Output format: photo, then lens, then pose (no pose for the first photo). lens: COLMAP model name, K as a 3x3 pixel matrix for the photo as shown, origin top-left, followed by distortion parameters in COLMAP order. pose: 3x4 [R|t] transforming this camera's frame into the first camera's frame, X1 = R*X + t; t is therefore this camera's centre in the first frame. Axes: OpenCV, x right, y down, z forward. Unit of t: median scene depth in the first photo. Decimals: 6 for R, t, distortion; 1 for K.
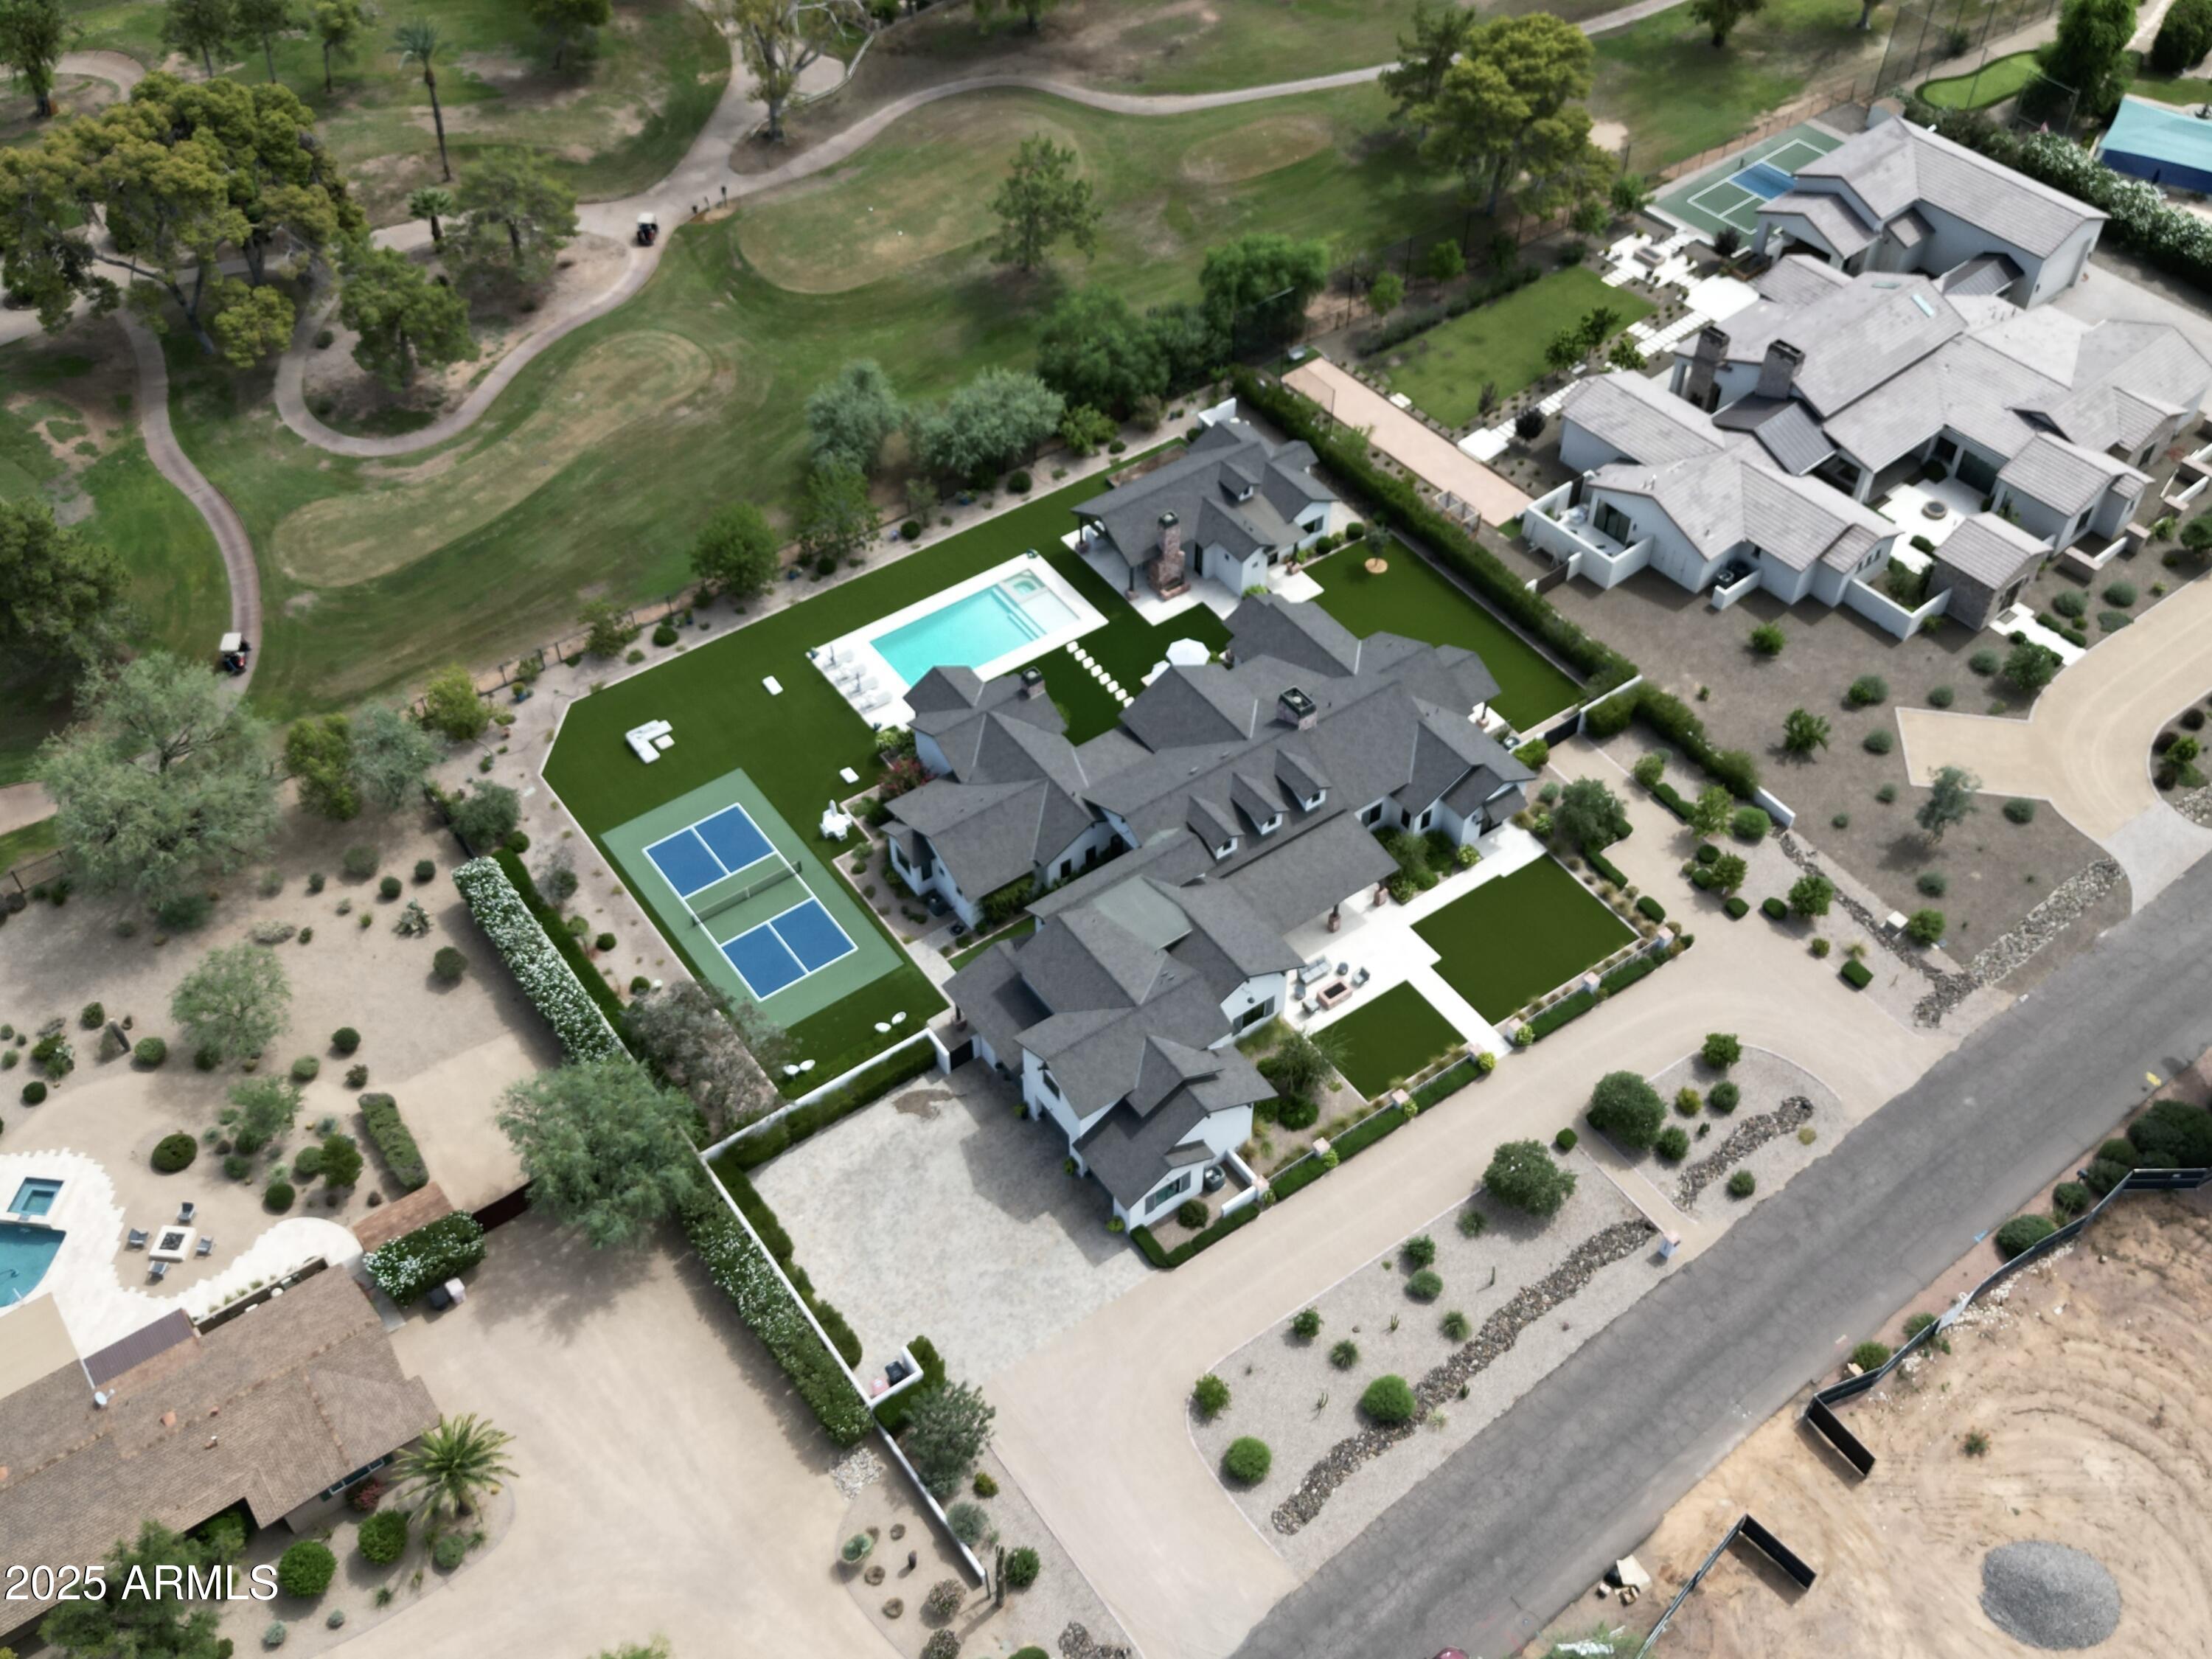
lens RADIAL K [[2174.4, 0, 1091.1], [0, 2174.4, 828.7], [0, 0, 1]] dist [0.116125, -0.236879]
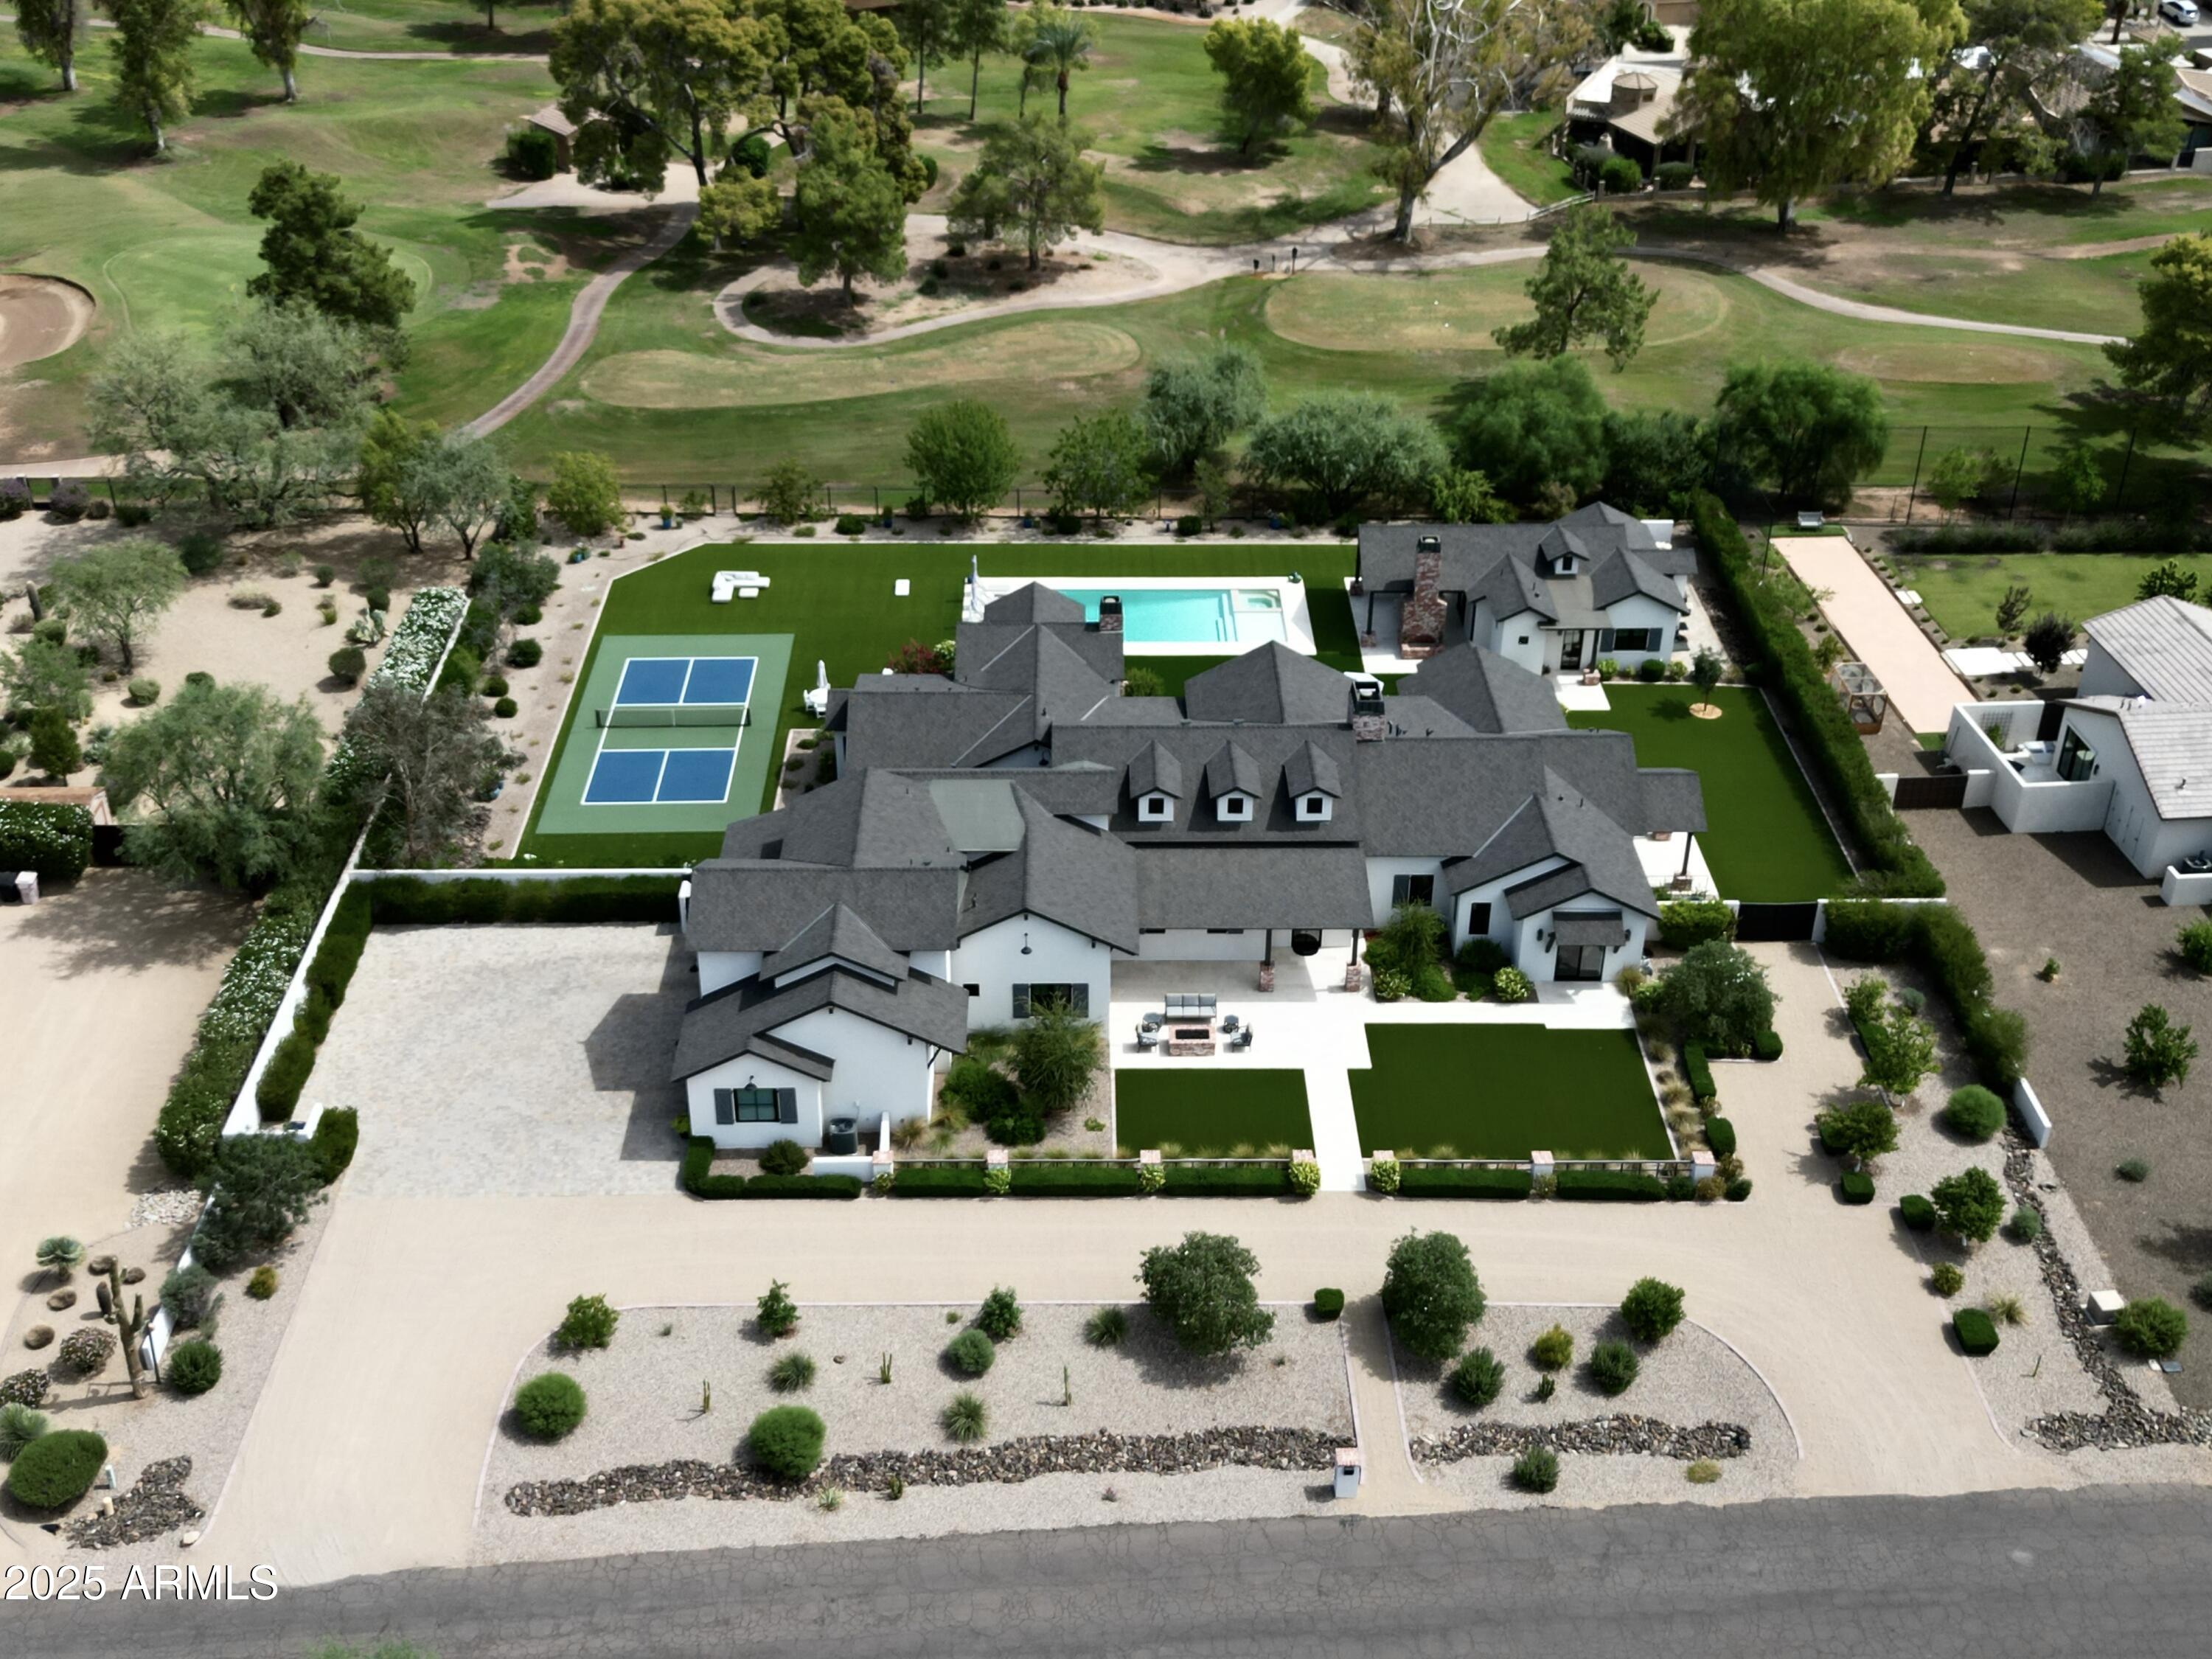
lens RADIAL K [[2437.5, 0, 1092.9], [0, 2437.5, 835.0], [0, 0, 1]] dist [0.116220, -0.233101]
pose [[0.825153, 0.304805, -0.475622, 0.406132], [-0.424627, 0.889955, -0.166350, 0.149868], [0.372578, 0.339226, 0.863777, 0.285363]]
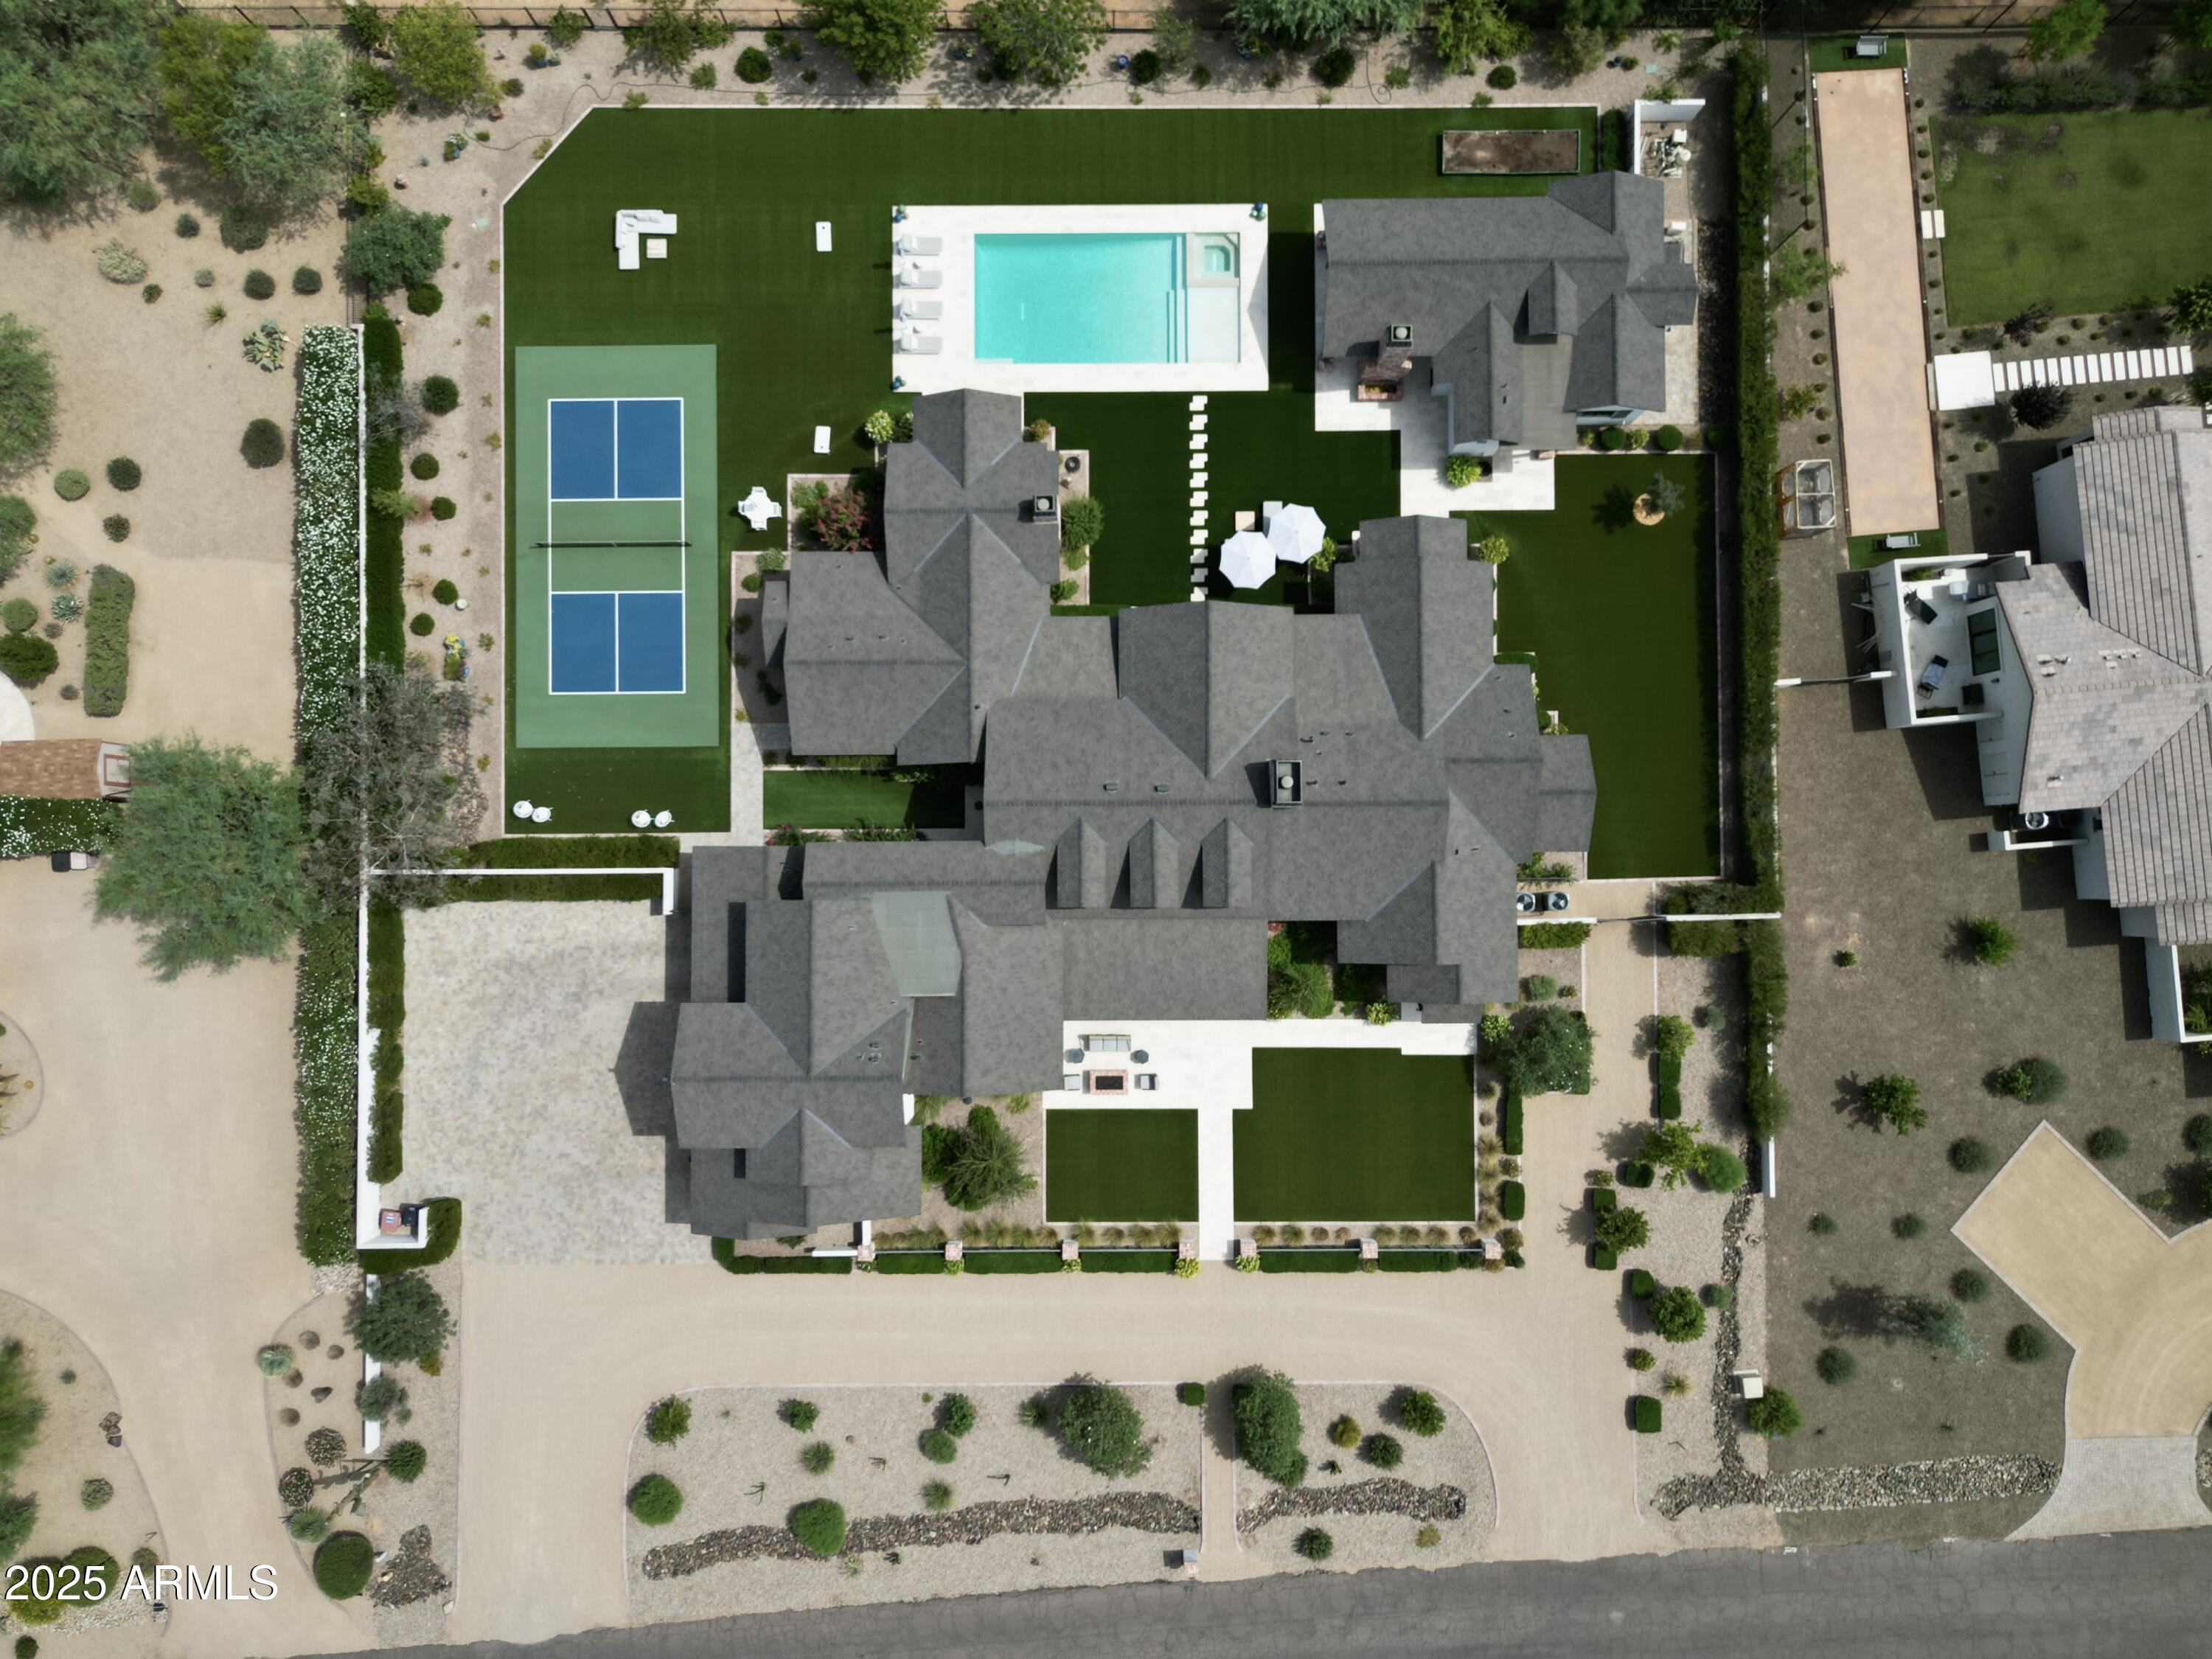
lens RADIAL K [[1643.8, 0, 1091.4], [0, 1643.8, 839.4], [0, 0, 1]] dist [0.061275, -0.064218]
pose [[0.821685, 0.569774, -0.013846, 0.057988], [-0.421268, 0.623525, 0.658596, -0.374558], [0.383884, -0.535326, 0.752369, 0.536576]]
